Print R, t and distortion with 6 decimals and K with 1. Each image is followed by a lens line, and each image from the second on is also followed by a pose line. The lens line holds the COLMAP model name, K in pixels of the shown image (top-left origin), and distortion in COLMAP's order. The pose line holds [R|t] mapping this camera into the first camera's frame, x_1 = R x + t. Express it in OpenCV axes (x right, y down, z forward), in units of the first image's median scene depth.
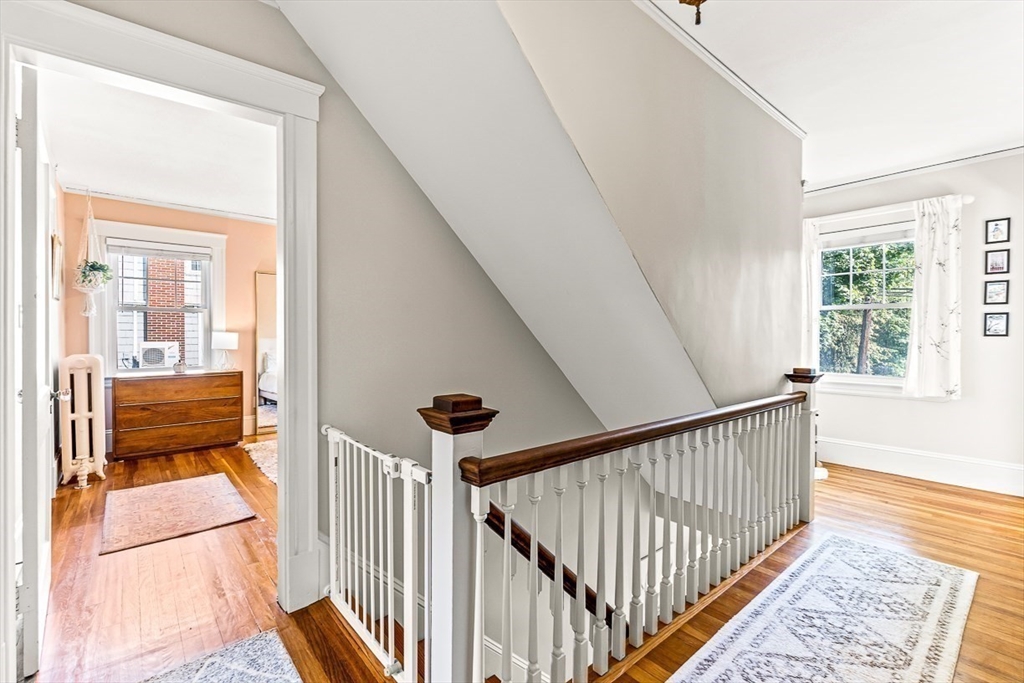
lens RADIAL K [[450.3, 0, 513.2], [0, 450.3, 339.4], [0, 0, 1]] dist [-0.001471, 0.000568]
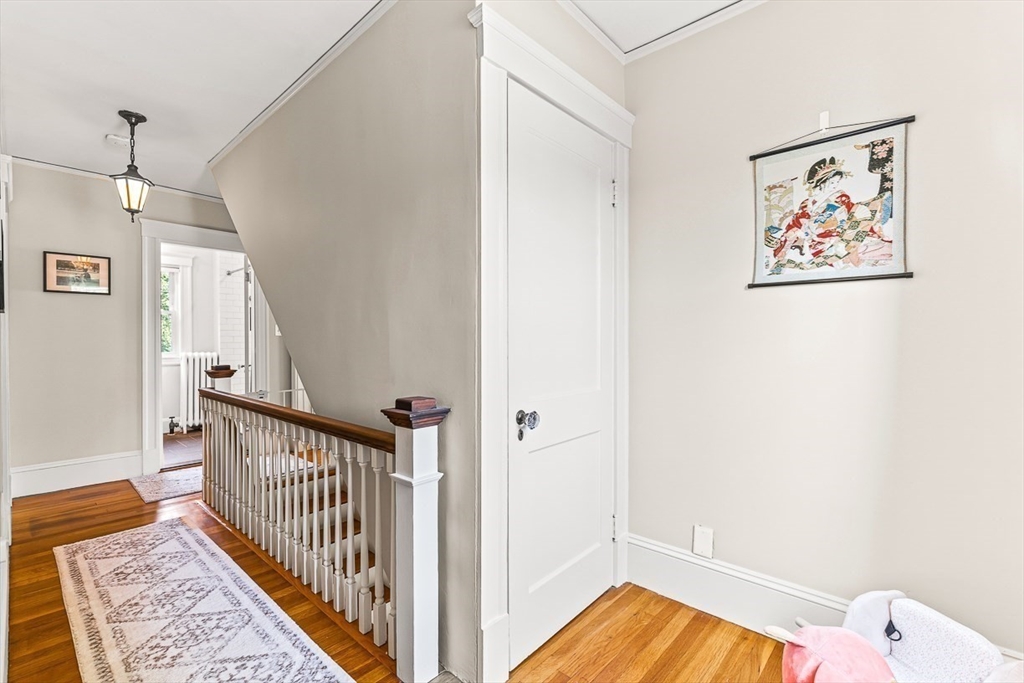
lens RADIAL K [[456.7, 0, 512.0], [0, 456.7, 341.5], [0, 0, 1]] dist [-0.004315, -0.000687]
pose [[0.125026, 0.003861, -0.992146, 1.895533], [-0.010853, 0.999938, 0.002524, -0.013855], [0.992094, 0.010452, 0.125060, 1.641759]]
